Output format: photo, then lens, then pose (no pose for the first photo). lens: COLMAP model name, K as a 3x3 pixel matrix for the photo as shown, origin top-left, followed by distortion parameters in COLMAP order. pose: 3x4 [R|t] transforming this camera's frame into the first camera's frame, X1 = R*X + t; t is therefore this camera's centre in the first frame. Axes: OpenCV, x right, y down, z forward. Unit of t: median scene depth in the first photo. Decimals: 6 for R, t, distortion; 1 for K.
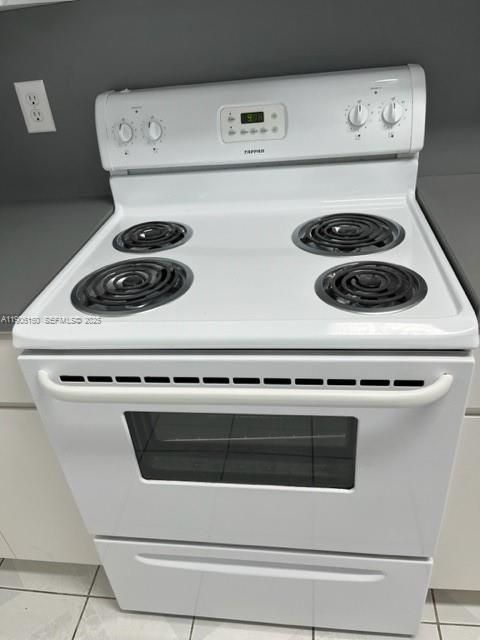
lens RADIAL K [[492.4, 0, 240.0], [0, 492.4, 320.0], [0, 0, 1]] dist [0.064673, -0.077781]
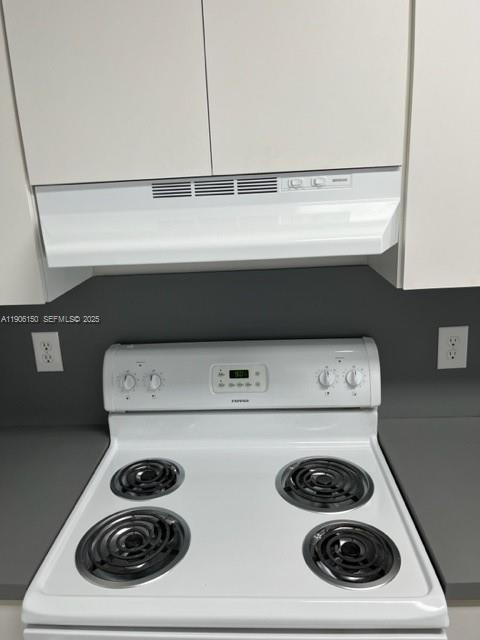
lens RADIAL K [[492.4, 0, 240.0], [0, 492.4, 320.0], [0, 0, 1]] dist [0.064673, -0.077781]
pose [[0.996154, 0.026287, 0.083587, -0.075501], [-0.000665, 0.956179, -0.292782, -0.184708], [-0.087621, 0.291601, 0.952519, -0.167958]]
